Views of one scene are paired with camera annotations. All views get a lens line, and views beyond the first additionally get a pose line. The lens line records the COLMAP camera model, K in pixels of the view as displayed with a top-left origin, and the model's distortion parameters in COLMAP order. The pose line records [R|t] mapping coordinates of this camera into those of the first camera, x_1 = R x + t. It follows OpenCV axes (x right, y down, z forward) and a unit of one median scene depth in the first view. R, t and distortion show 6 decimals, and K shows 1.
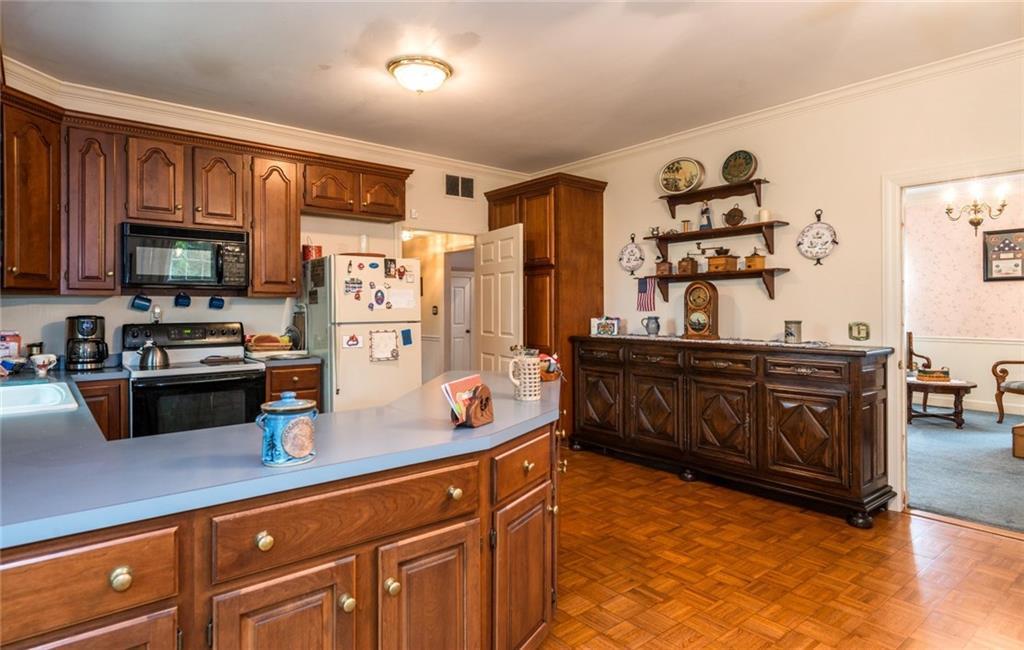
lens RADIAL K [[568.3, 0, 510.5], [0, 568.3, 304.9], [0, 0, 1]] dist [0.047481, 0.000070]
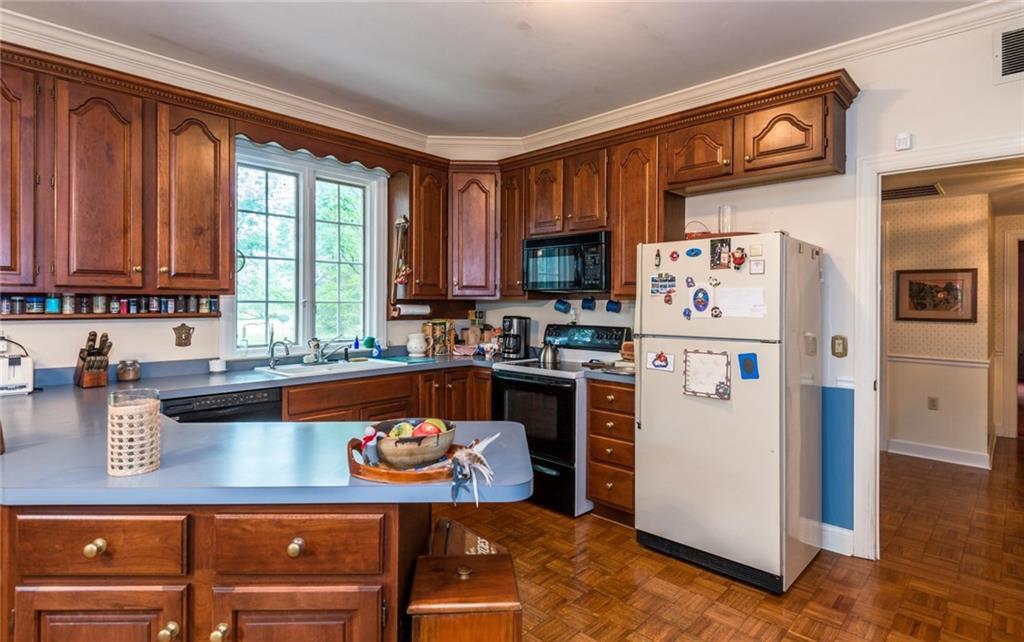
lens RADIAL K [[525.3, 0, 515.4], [0, 525.3, 301.7], [0, 0, 1]] dist [0.040211, -0.031191]
pose [[0.127241, -0.000111, -0.991872, 0.355163], [-0.000593, 1.000000, -0.000188, -0.011054], [0.991872, 0.000612, 0.127241, 0.722169]]
